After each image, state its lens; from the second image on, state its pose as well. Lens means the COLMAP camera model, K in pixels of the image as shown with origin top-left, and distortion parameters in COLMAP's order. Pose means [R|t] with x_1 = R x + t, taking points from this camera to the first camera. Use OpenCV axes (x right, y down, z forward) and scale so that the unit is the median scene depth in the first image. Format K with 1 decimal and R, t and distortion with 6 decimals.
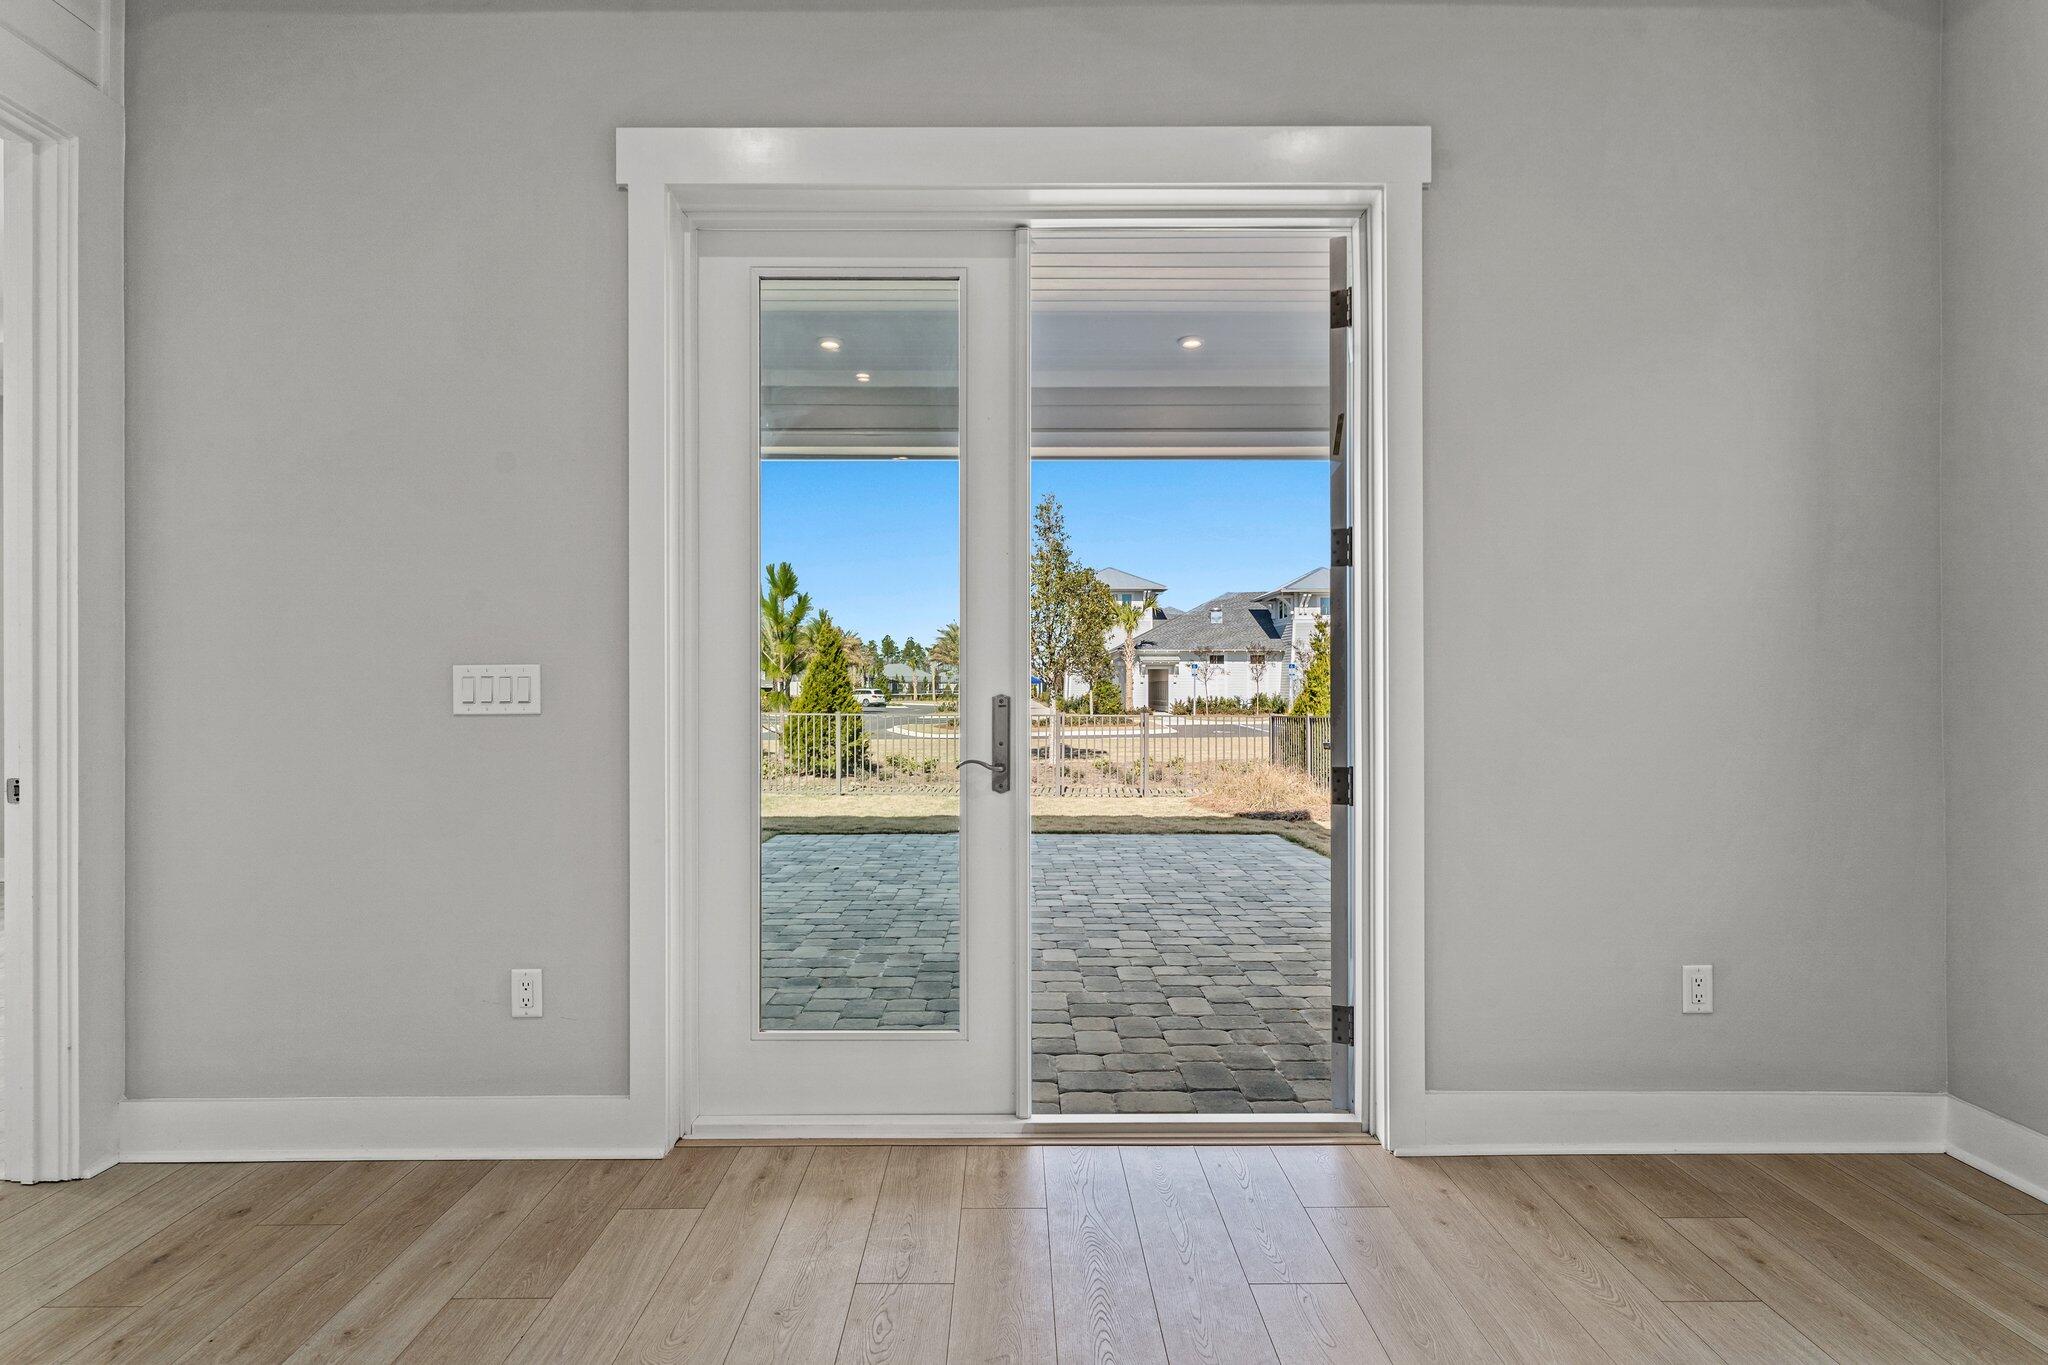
lens RADIAL K [[988.0, 0, 1021.4], [0, 988.0, 688.9], [0, 0, 1]] dist [-0.004643, -0.000699]
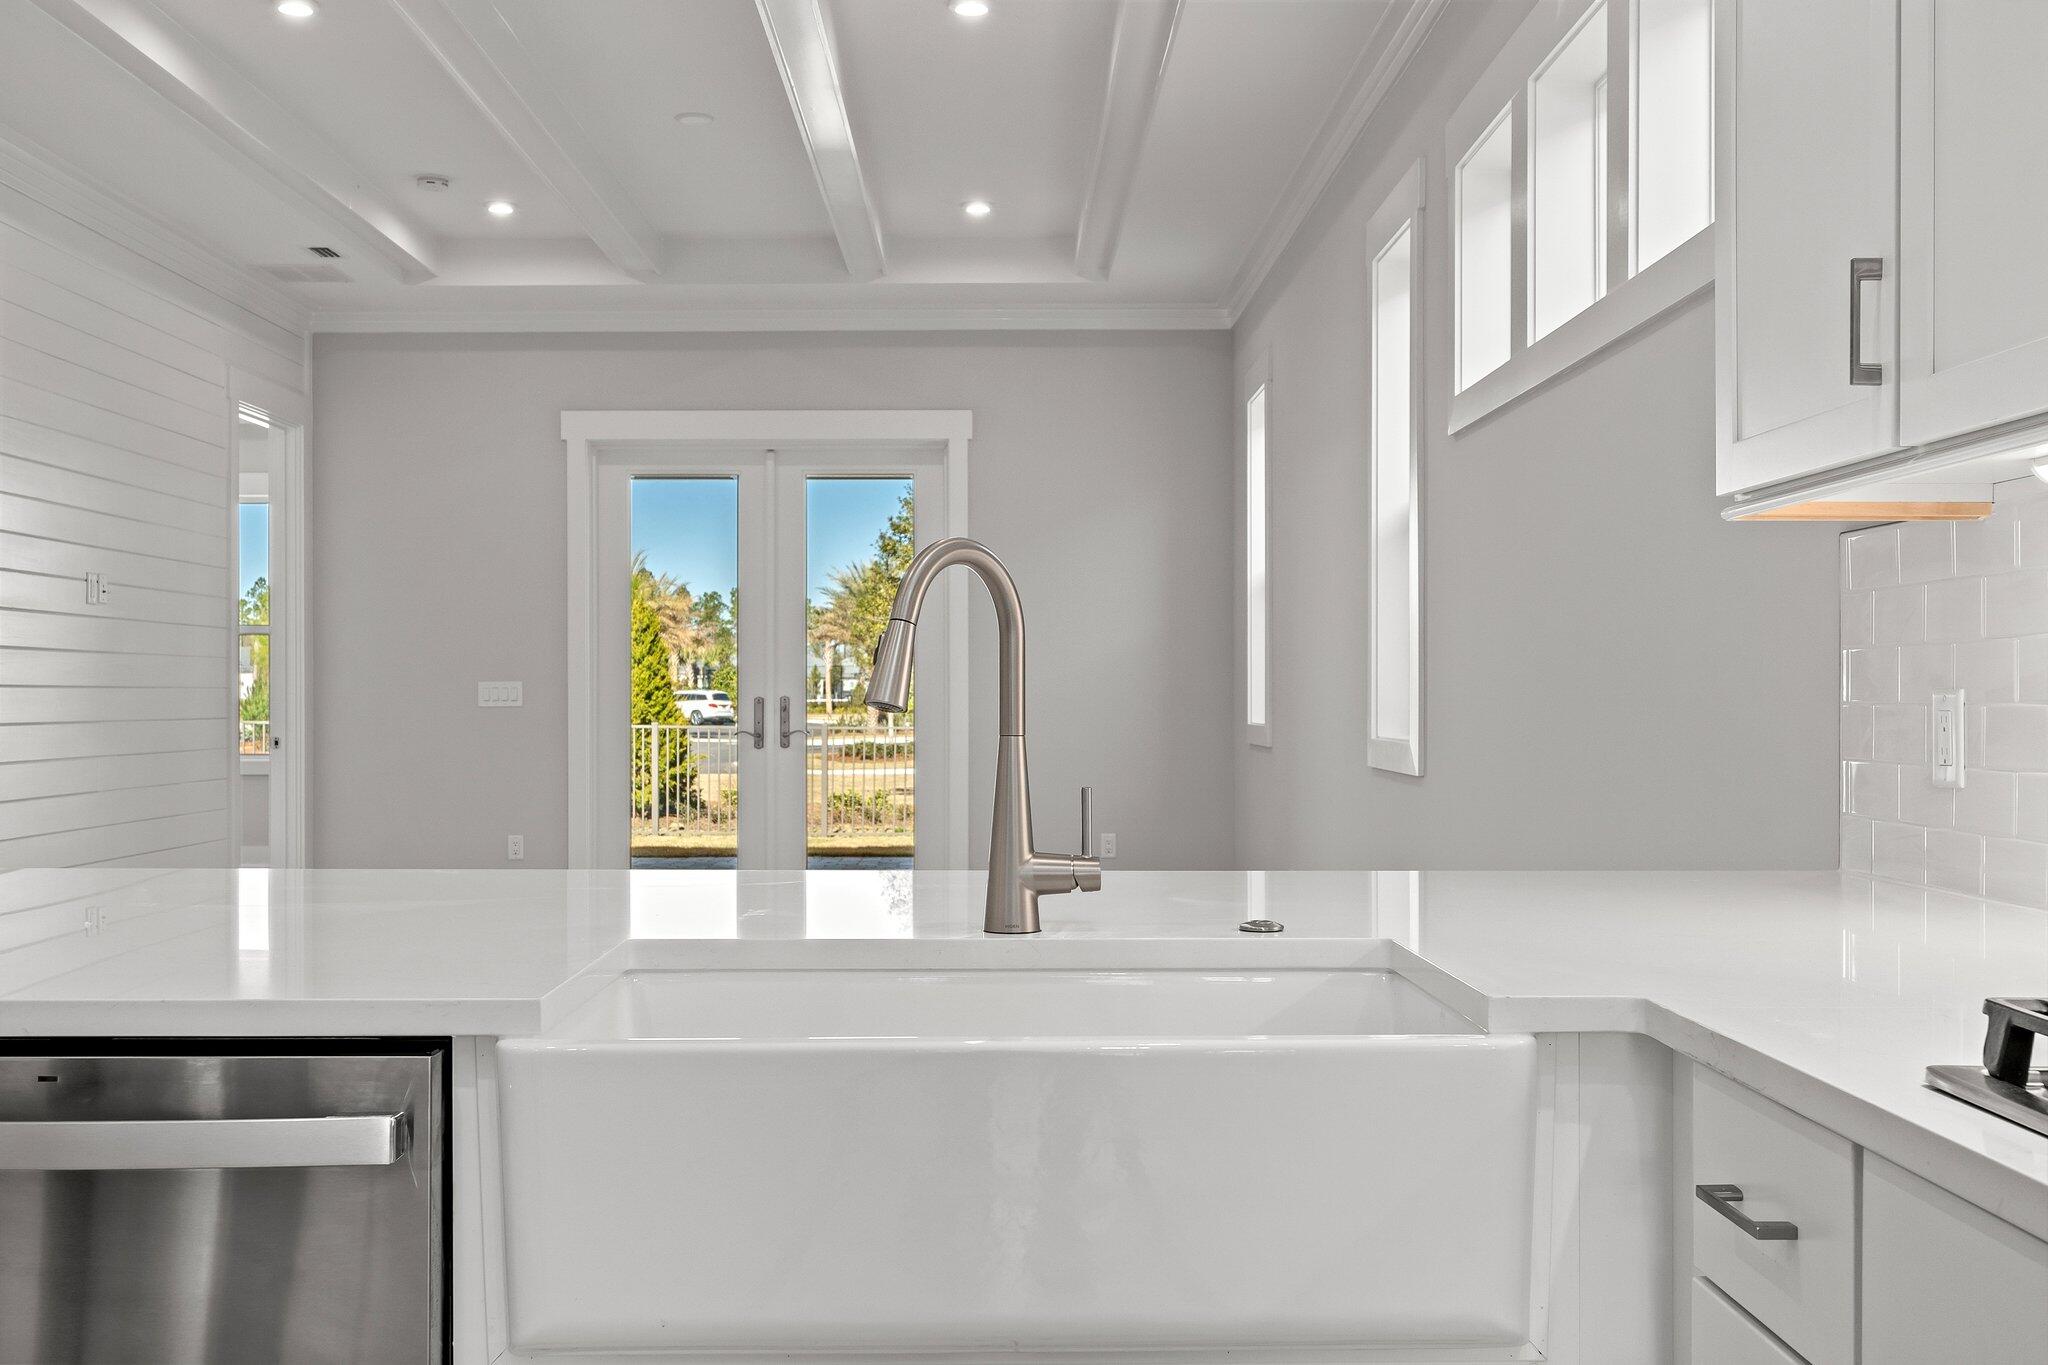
lens RADIAL K [[2120.1, 0, 1020.3], [0, 2120.1, 679.8], [0, 0, 1]] dist [0.003209, 0.000000]
pose [[0.999983, 0.000397, -0.005780, 0.084238], [-0.000427, 0.999986, -0.005246, -0.001047], [0.005777, 0.005249, 0.999970, -0.510909]]
